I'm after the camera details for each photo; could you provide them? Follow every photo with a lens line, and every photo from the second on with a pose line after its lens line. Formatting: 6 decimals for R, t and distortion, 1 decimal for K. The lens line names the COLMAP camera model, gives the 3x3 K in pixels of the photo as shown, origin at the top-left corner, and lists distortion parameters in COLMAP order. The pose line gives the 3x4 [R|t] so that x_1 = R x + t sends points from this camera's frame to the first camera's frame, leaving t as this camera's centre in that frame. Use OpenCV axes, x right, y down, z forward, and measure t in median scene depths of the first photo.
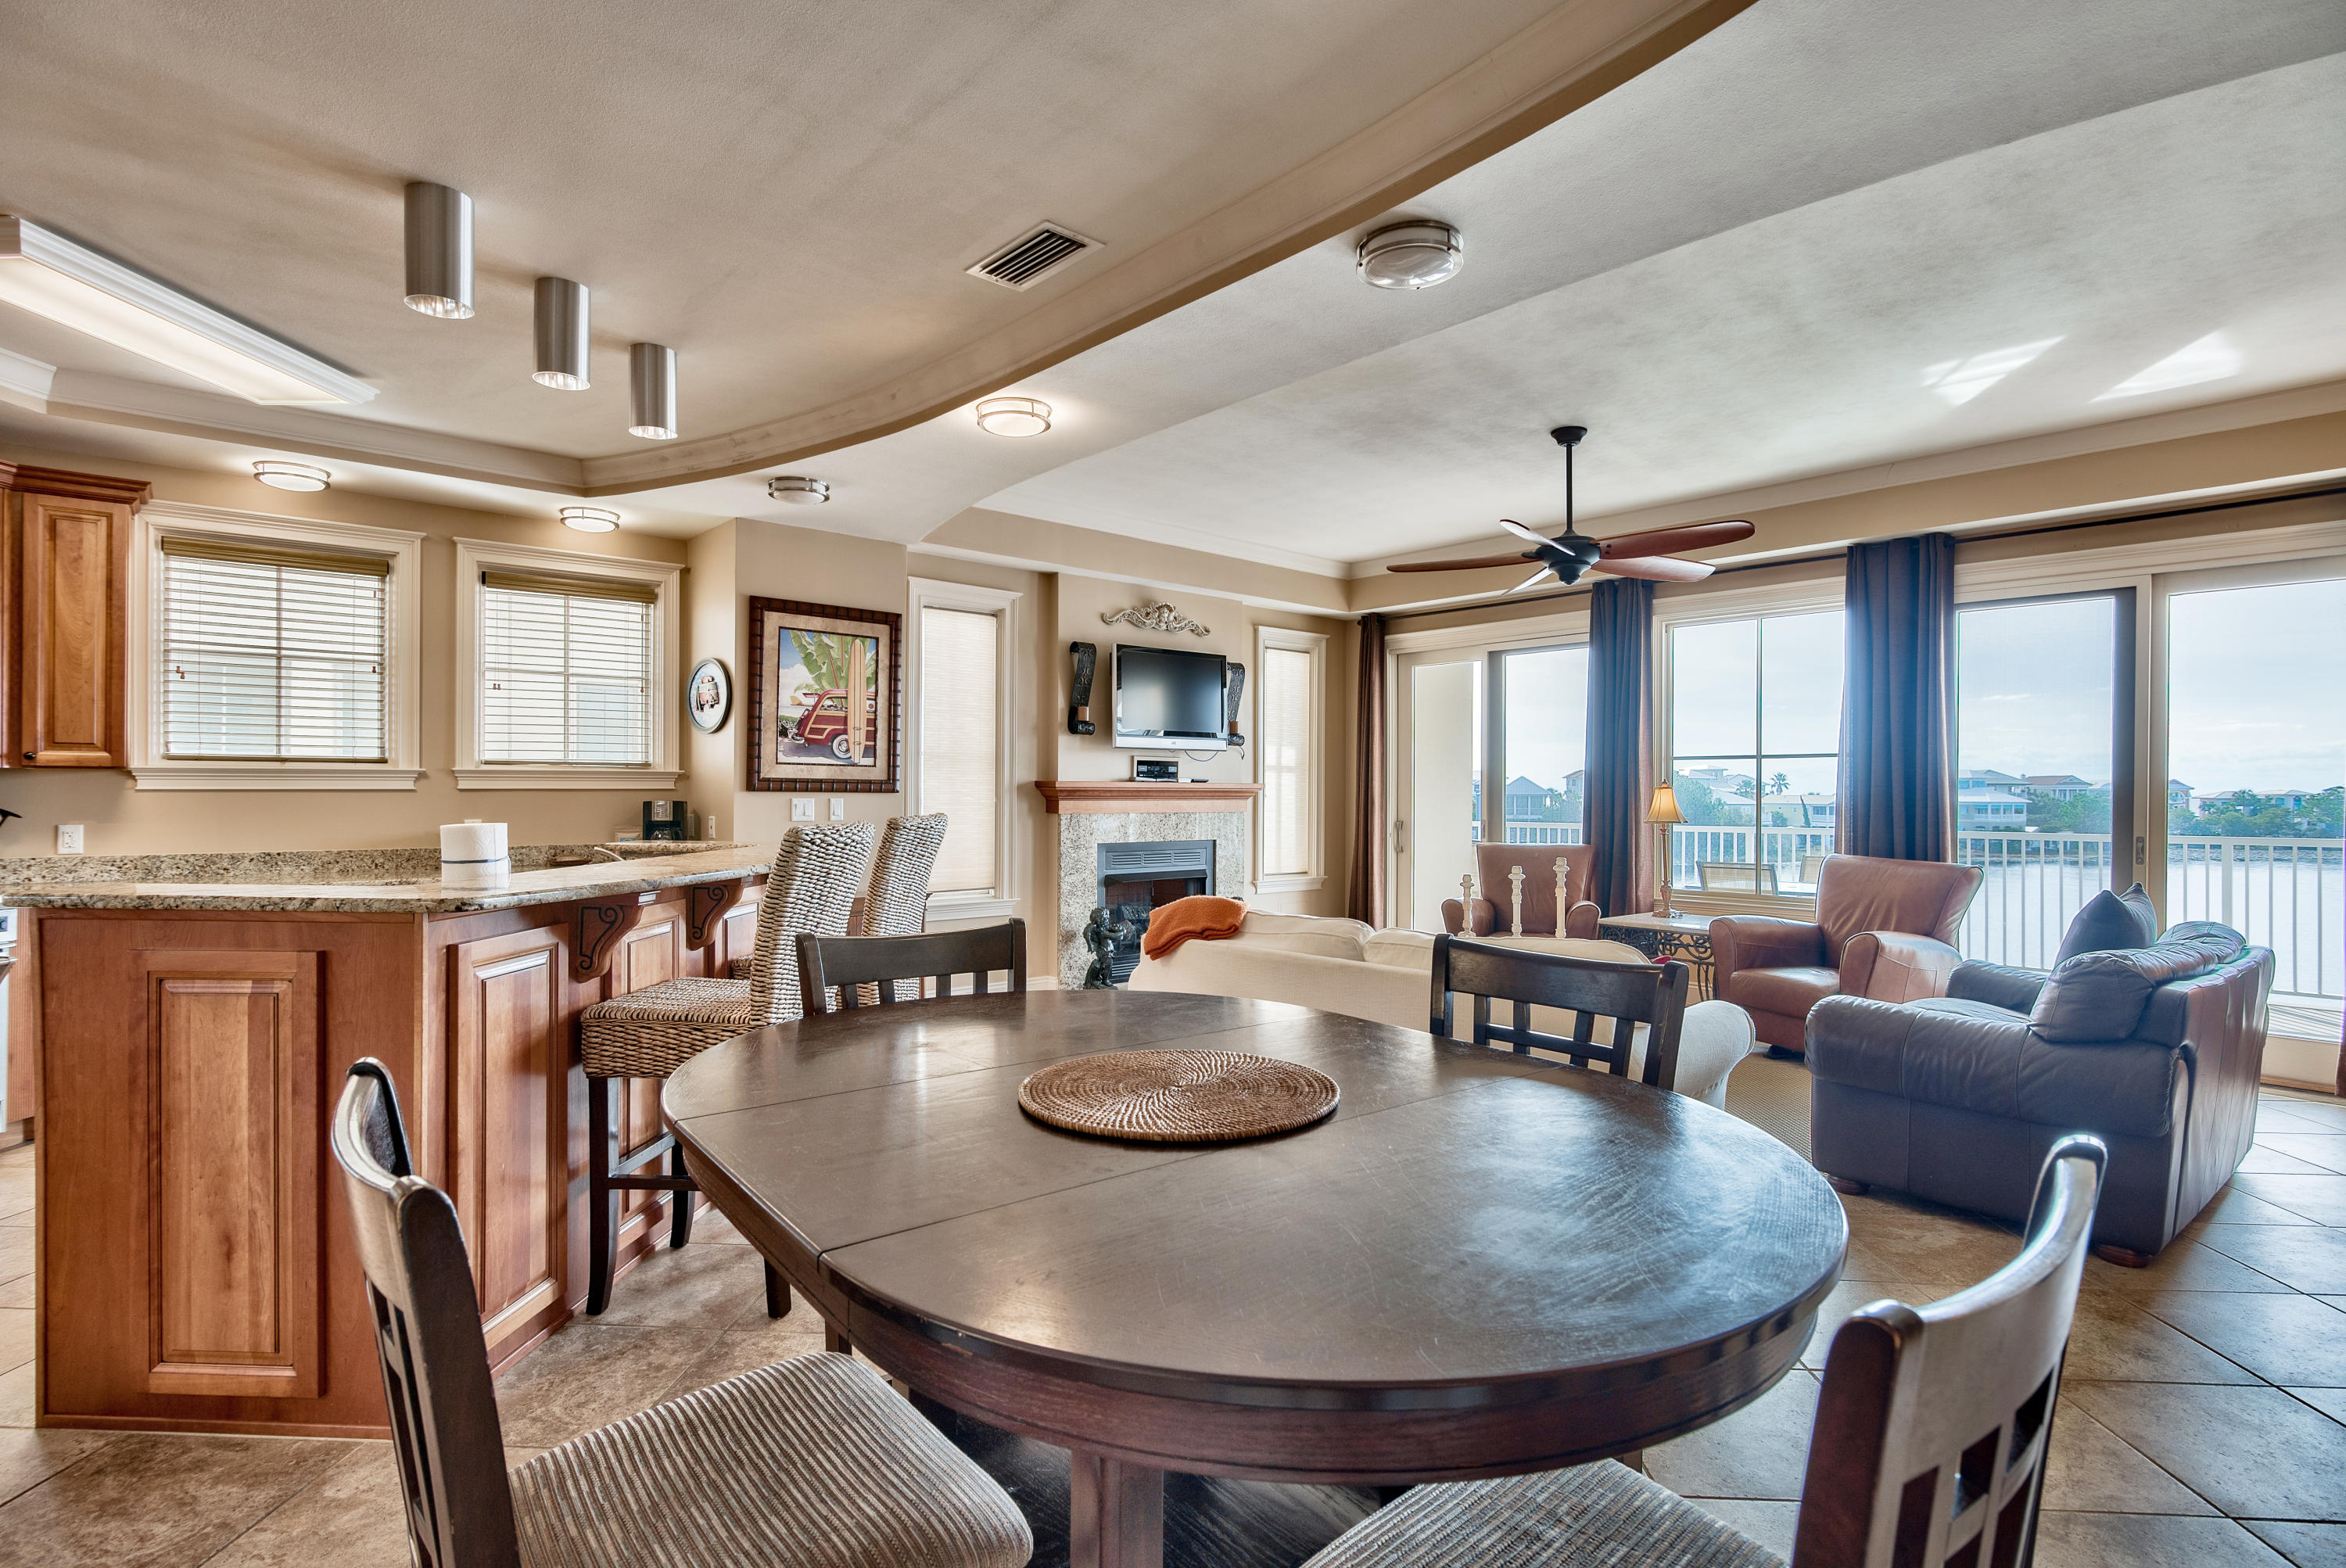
lens RADIAL K [[1151.3, 0, 1174.6], [0, 1151.3, 787.2], [0, 0, 1]] dist [-0.001880, -0.000931]
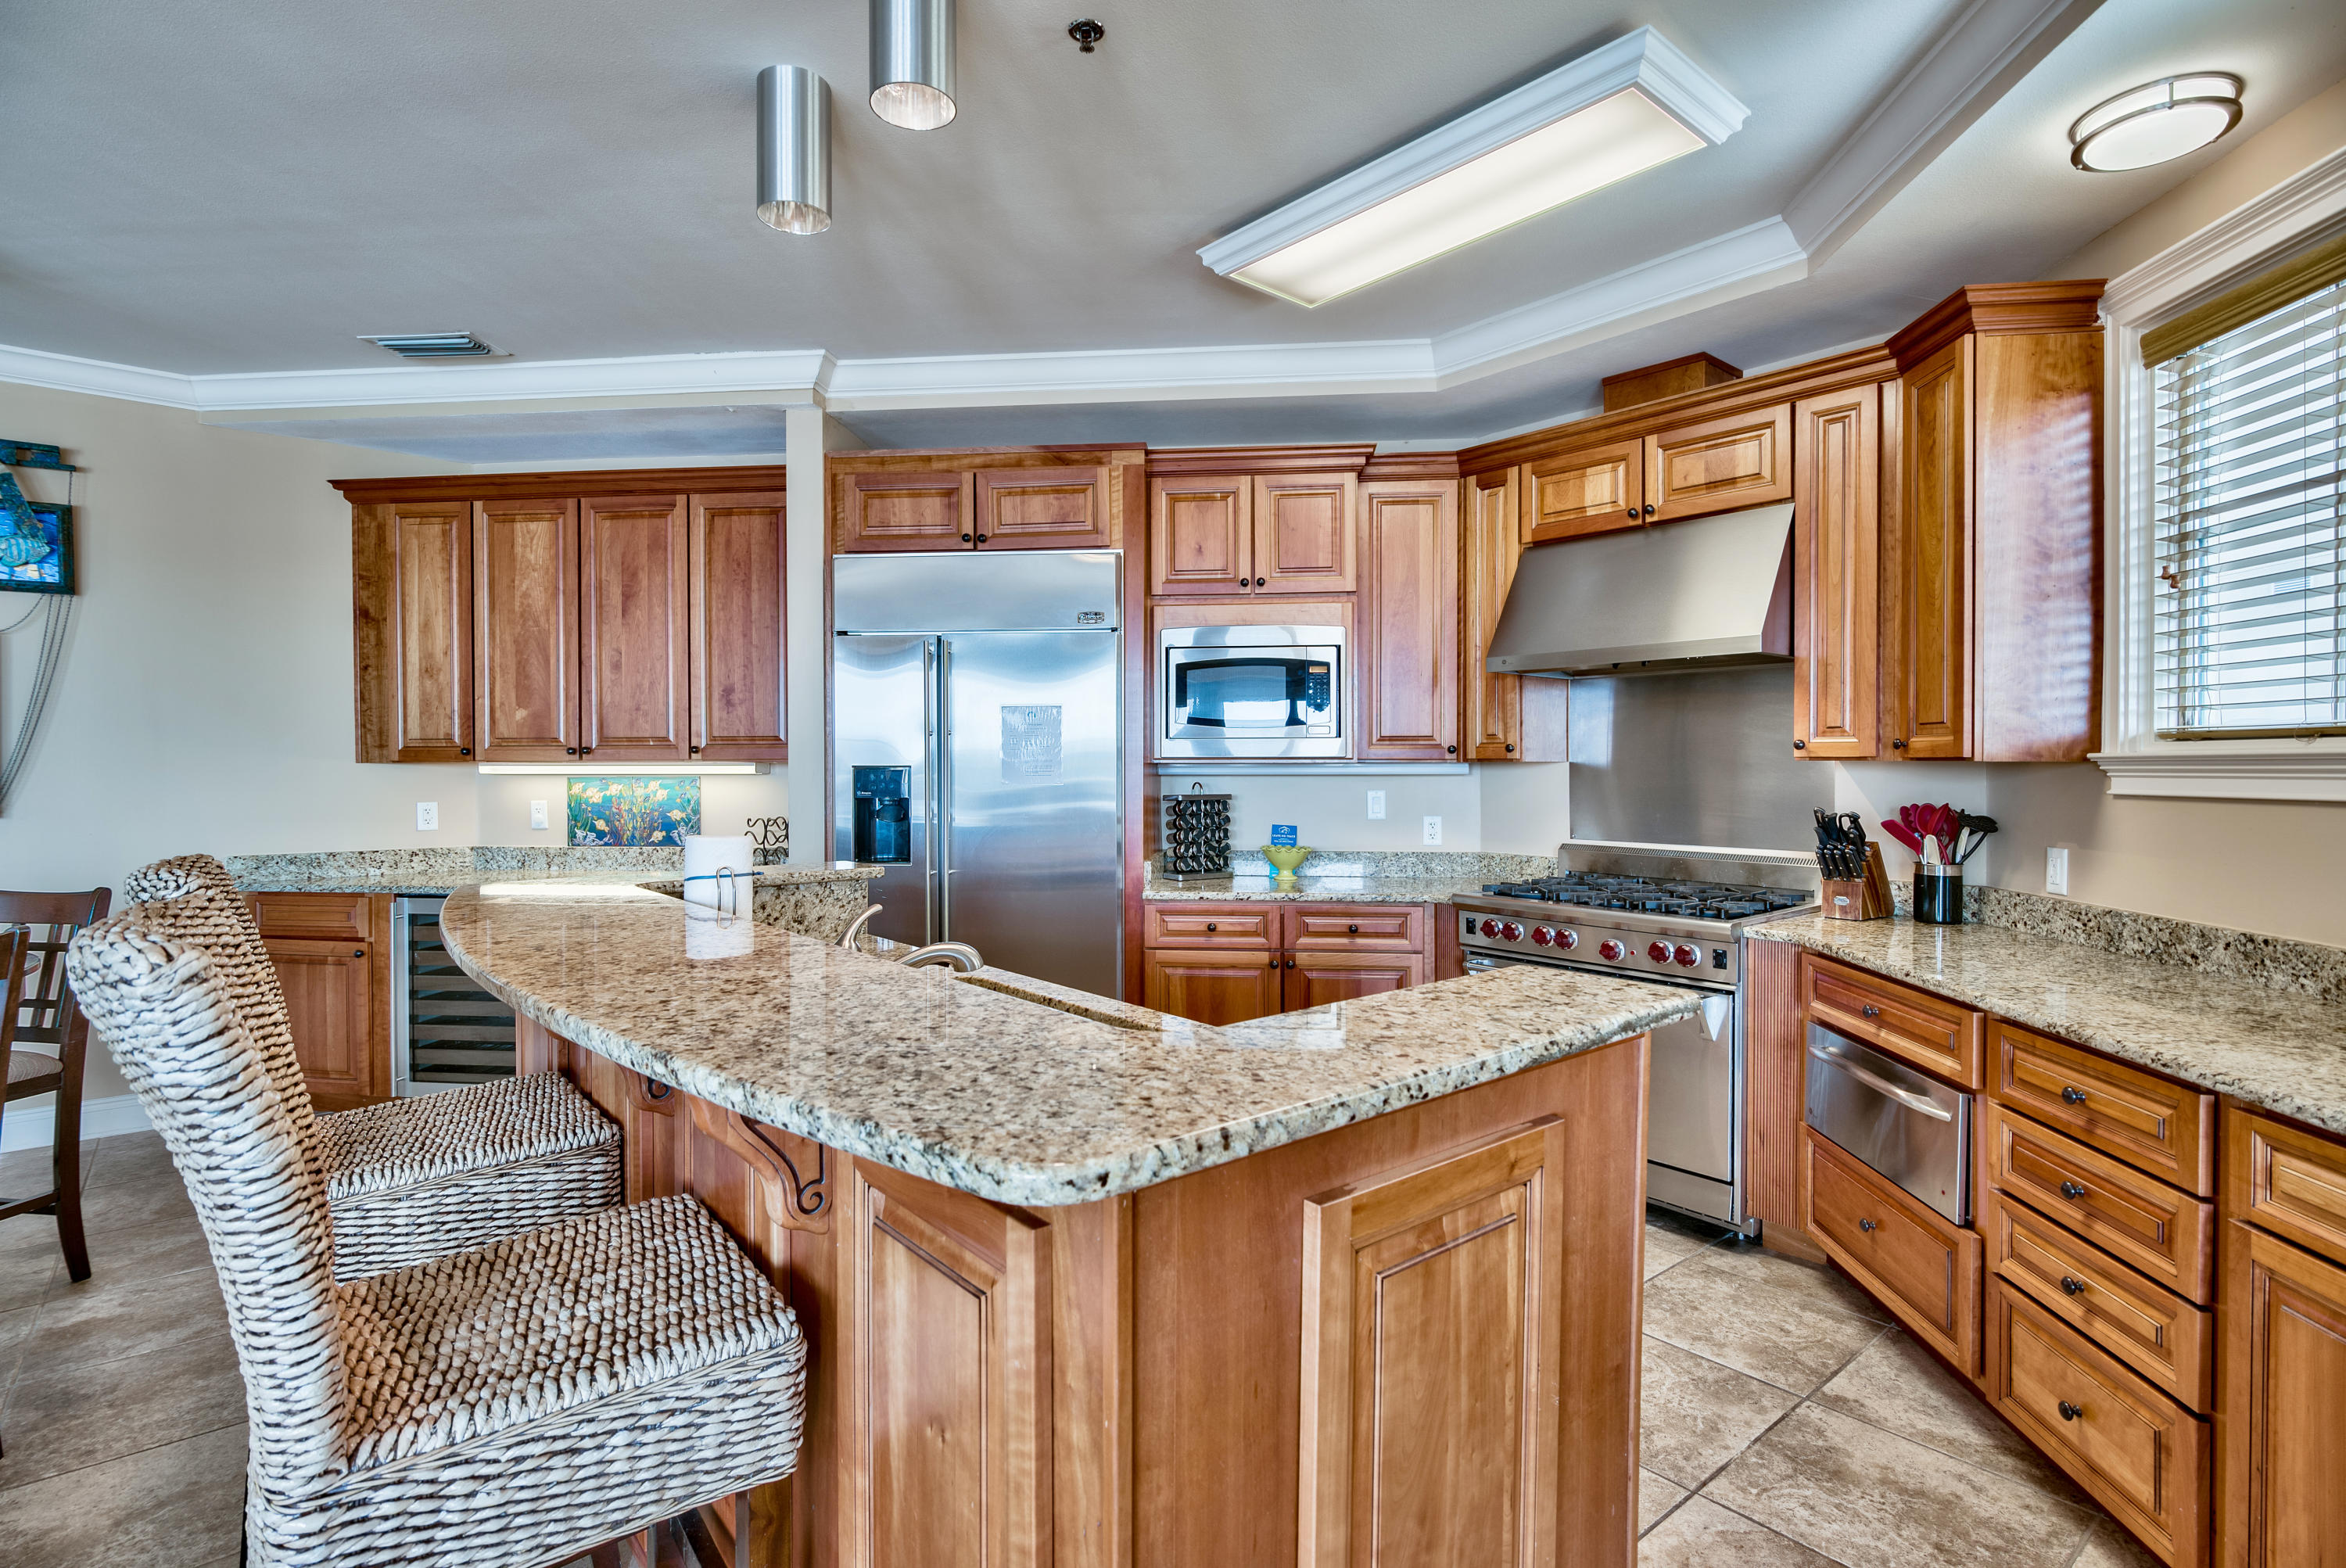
lens RADIAL K [[1151.3, 0, 1152.9], [0, 1151.3, 773.2], [0, 0, 1]] dist [-0.001880, -0.000931]
pose [[-0.732739, 0.002825, -0.680504, -0.135950], [-0.000387, 0.999989, 0.004568, -0.009796], [0.680510, 0.003610, -0.732730, 0.951533]]
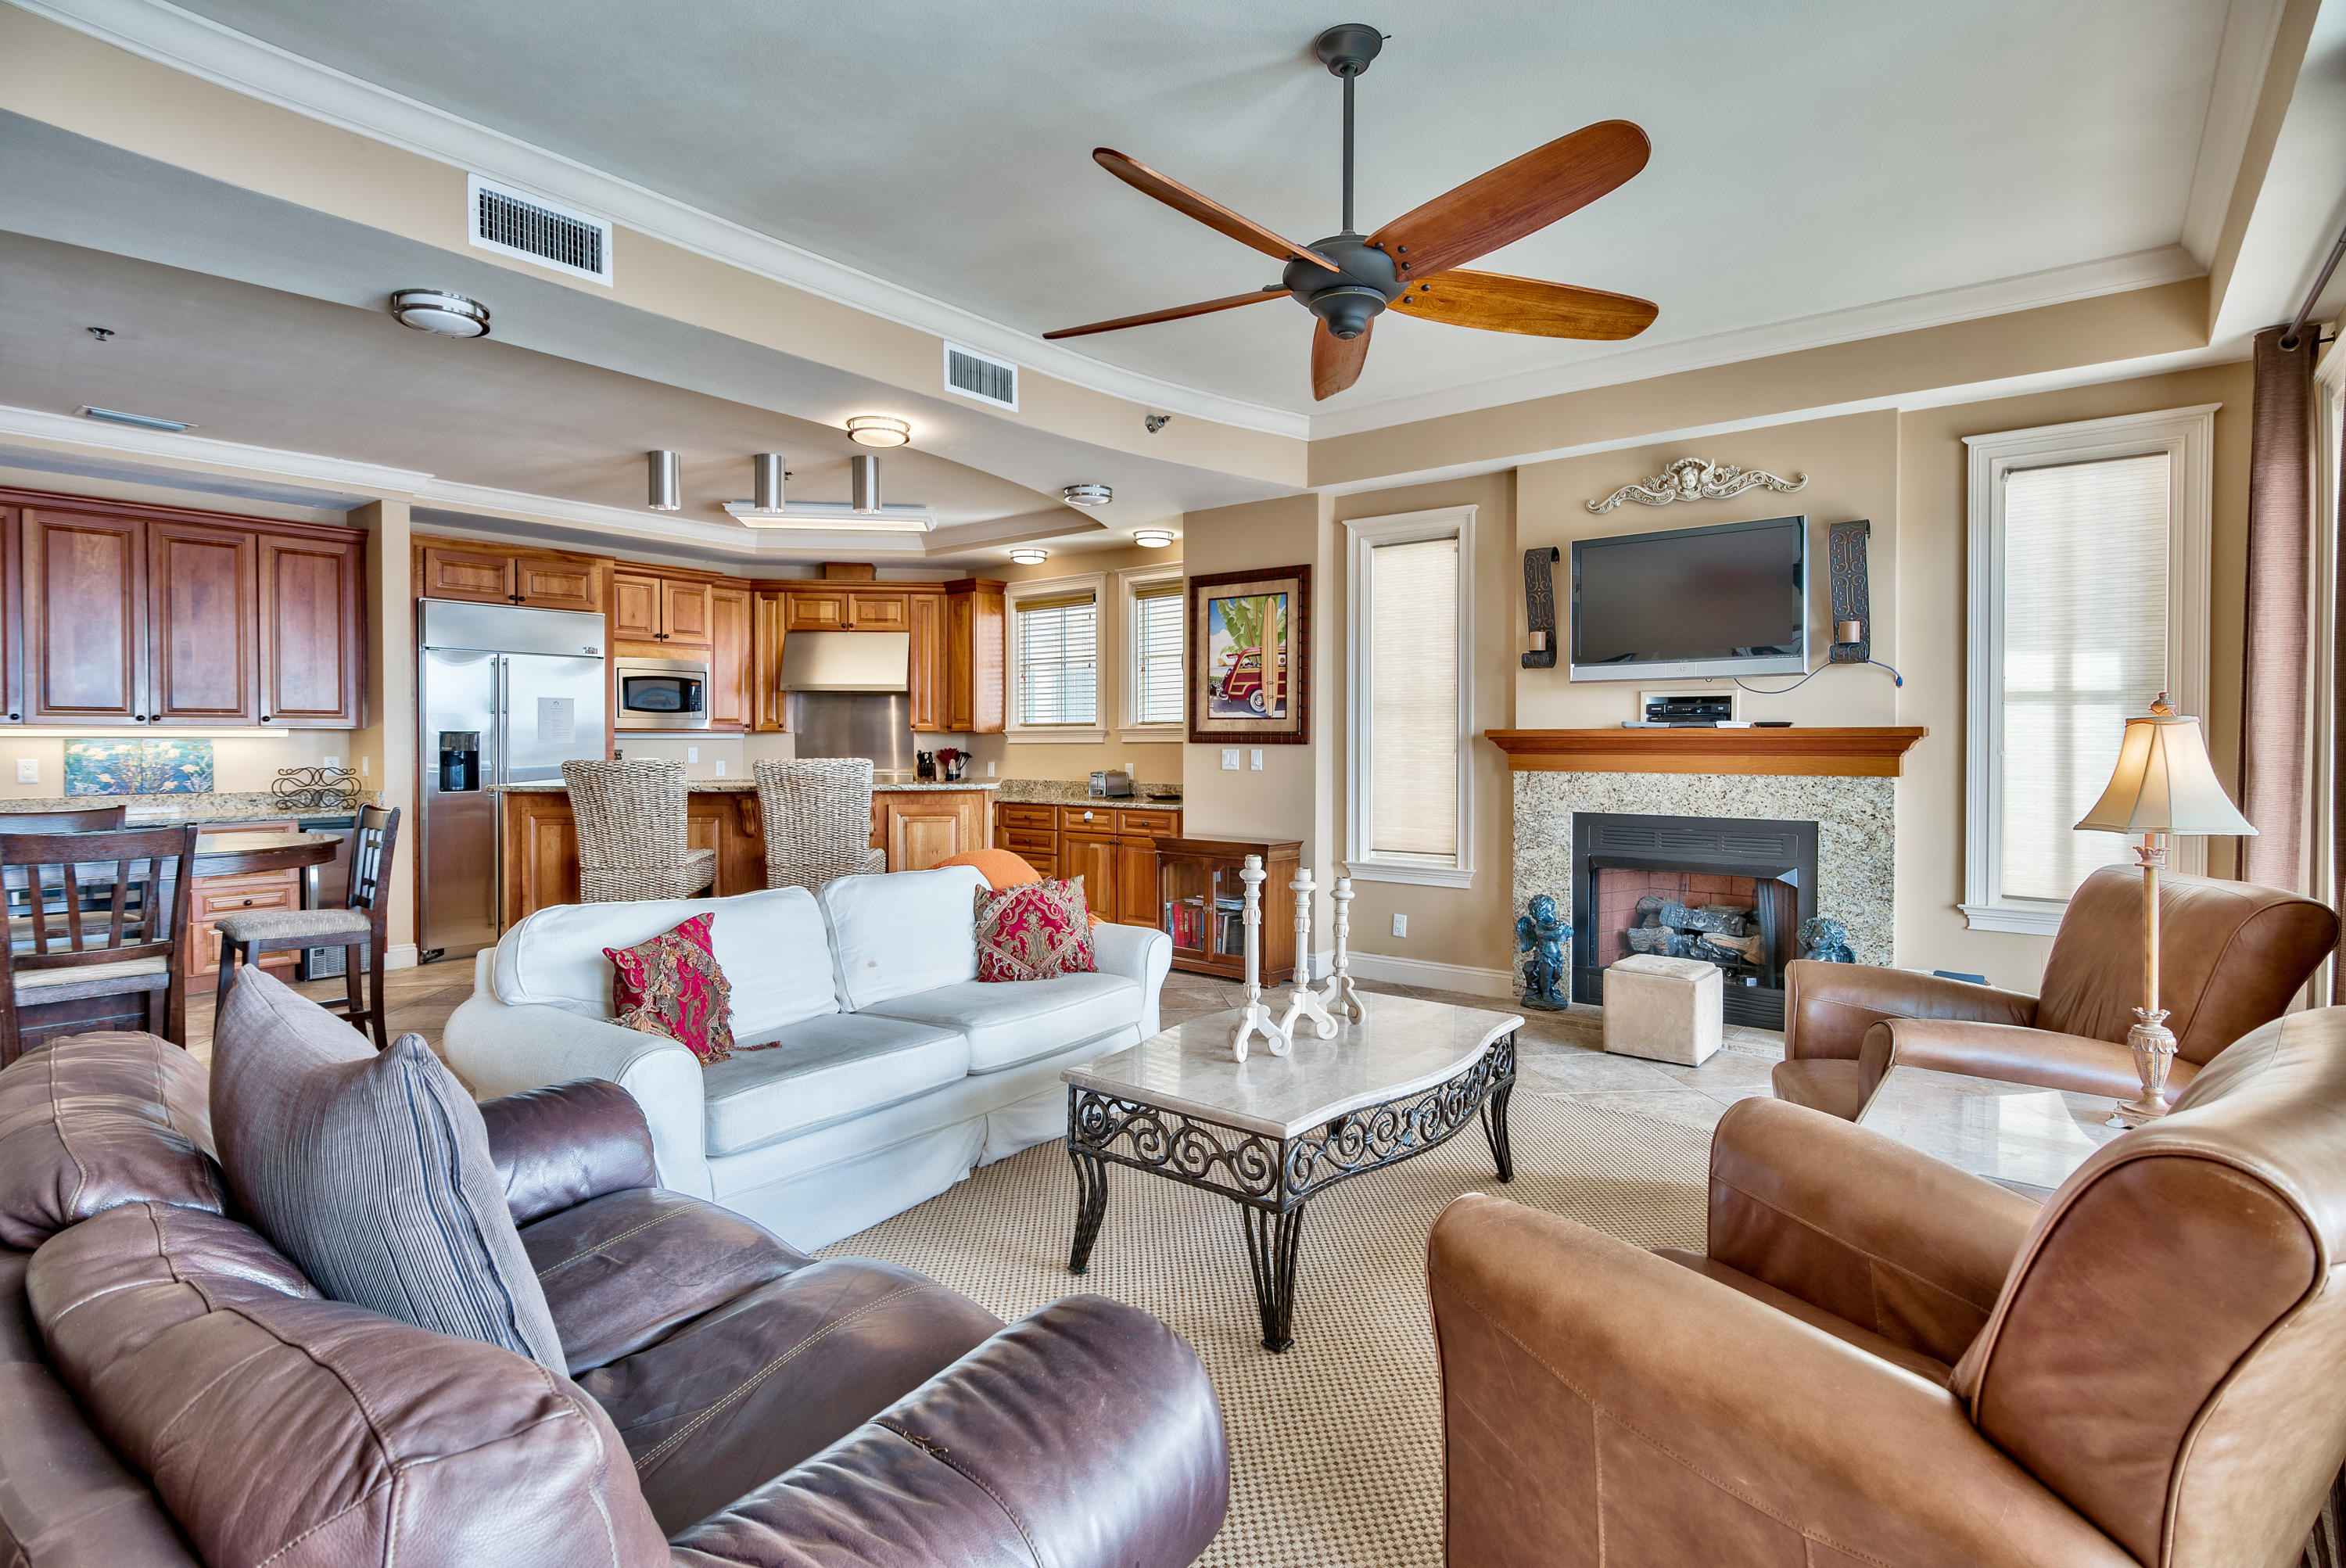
lens RADIAL K [[1151.3, 0, 1182.1], [0, 1151.3, 754.7], [0, 0, 1]] dist [-0.001880, -0.000931]
pose [[0.185793, 0.004812, -0.982577, 0.823977], [0.003204, 0.999980, 0.005503, 0.009392], [0.982584, -0.004170, 0.185774, 0.809152]]
